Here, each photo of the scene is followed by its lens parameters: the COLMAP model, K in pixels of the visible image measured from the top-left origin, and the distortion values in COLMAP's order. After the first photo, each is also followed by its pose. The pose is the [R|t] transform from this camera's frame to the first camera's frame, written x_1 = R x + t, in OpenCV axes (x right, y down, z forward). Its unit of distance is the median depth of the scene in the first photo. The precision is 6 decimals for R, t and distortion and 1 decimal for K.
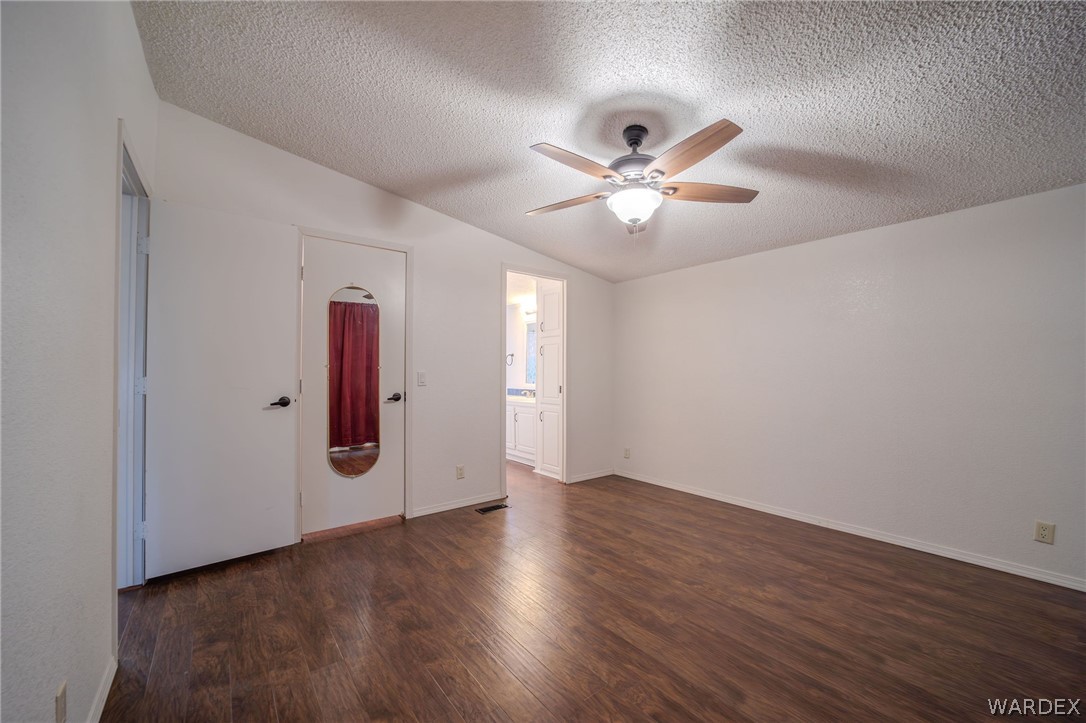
lens RADIAL K [[420.8, 0, 544.3], [0, 420.8, 366.2], [0, 0, 1]] dist [-0.036933, 0.008734]
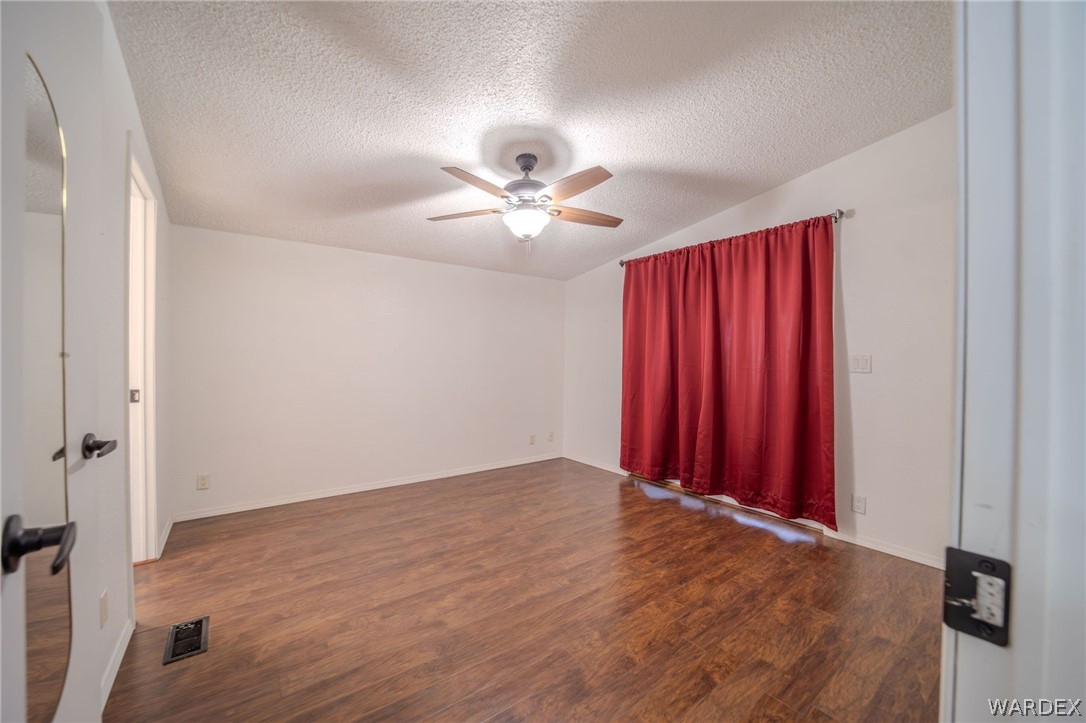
lens RADIAL K [[420.8, 0, 543.6], [0, 420.8, 367.1], [0, 0, 1]] dist [-0.036933, 0.008734]
pose [[0.021665, -0.015223, 0.999649, -0.811586], [-0.016070, 0.999750, 0.015573, 0.001525], [-0.999636, -0.016402, 0.021415, 0.777544]]
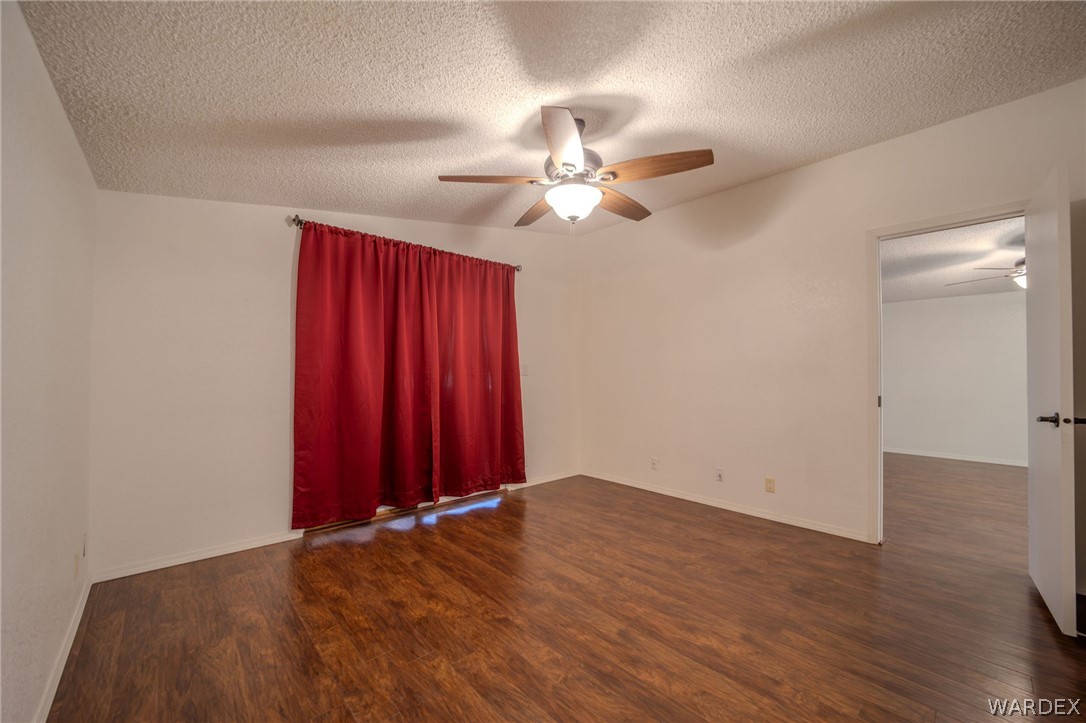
lens RADIAL K [[420.8, 0, 544.6], [0, 420.8, 371.2], [0, 0, 1]] dist [-0.036933, 0.008734]
pose [[-0.997141, -0.006066, -0.075314, 0.297984], [-0.005566, 0.999961, -0.006853, 0.012697], [0.075353, -0.006414, -0.997136, 1.644960]]
